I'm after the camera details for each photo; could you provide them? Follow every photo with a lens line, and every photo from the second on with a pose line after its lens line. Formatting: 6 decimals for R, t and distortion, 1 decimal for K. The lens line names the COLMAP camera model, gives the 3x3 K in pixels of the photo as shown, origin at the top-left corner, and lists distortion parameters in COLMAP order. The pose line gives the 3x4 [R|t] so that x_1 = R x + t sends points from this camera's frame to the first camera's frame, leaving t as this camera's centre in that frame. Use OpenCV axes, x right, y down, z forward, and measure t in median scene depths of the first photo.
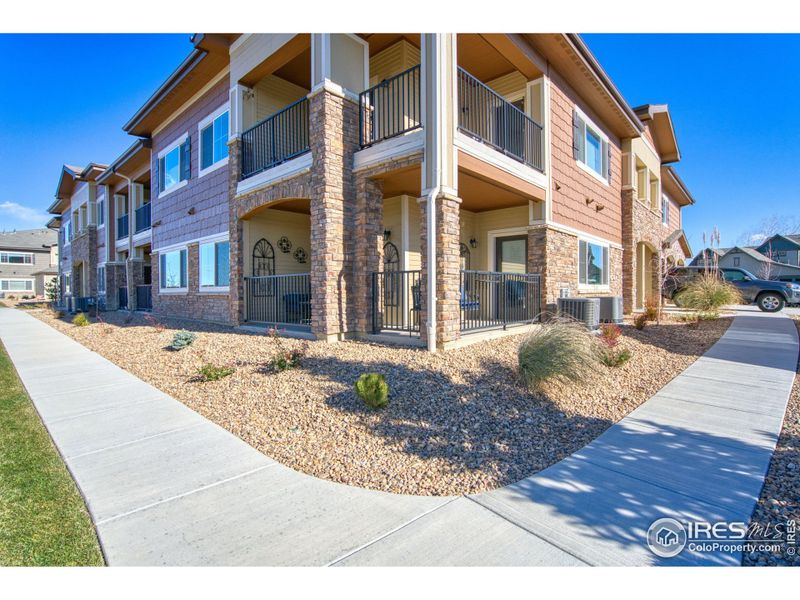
lens RADIAL K [[368.6, 0, 400.0], [0, 368.6, 300.0], [0, 0, 1]] dist [-0.058890, 0.020500]
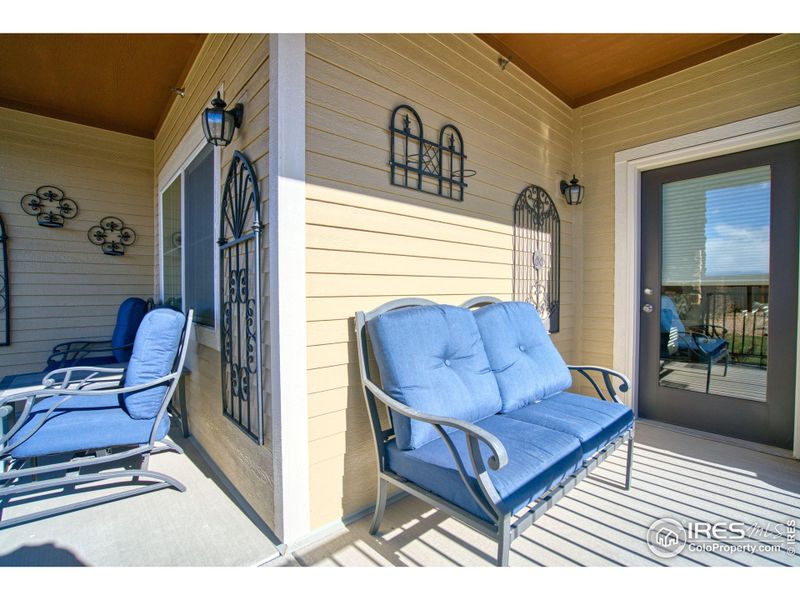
lens RADIAL K [[368.6, 0, 400.0], [0, 368.6, 300.0], [0, 0, 1]] dist [-0.058890, 0.020500]
pose [[0.992176, 0.002063, -0.124832, 0.091775], [-0.003371, 0.999942, -0.010269, -0.053521], [0.124803, 0.010610, 0.992125, 0.700696]]
